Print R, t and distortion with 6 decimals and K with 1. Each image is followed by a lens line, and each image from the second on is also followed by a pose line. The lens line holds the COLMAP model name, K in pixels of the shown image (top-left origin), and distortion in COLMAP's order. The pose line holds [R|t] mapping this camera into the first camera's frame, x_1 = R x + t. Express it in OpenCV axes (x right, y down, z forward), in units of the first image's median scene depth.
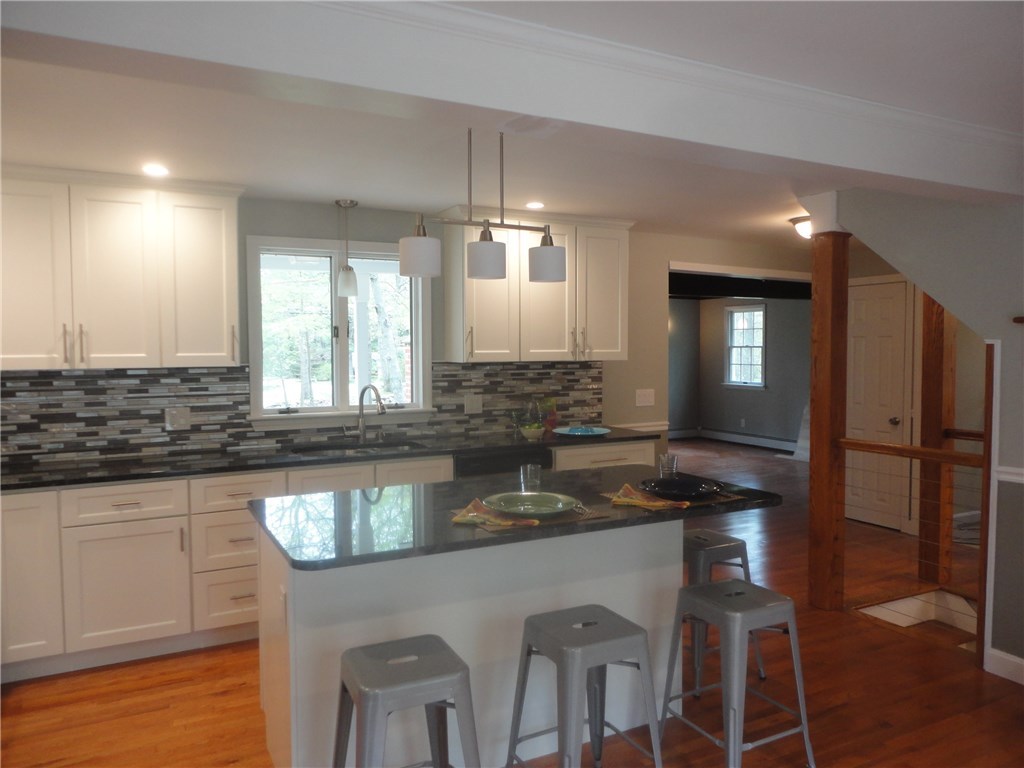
lens RADIAL K [[737.0, 0, 510.4], [0, 737.0, 383.7], [0, 0, 1]] dist [-0.012751, 0.004476]
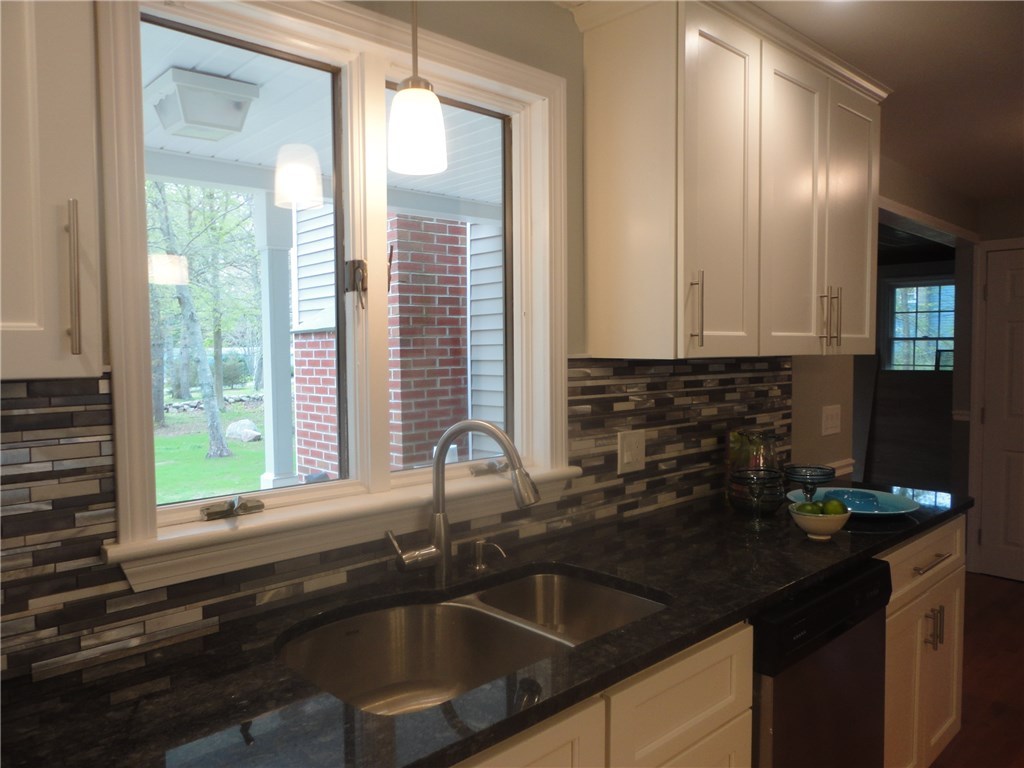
lens RADIAL K [[737.0, 0, 514.6], [0, 737.0, 379.3], [0, 0, 1]] dist [-0.012751, 0.004476]
pose [[0.961115, -0.014524, 0.275767, -0.247769], [0.016741, 0.999844, -0.005684, -0.015493], [-0.275641, 0.010080, 0.961208, 0.593420]]
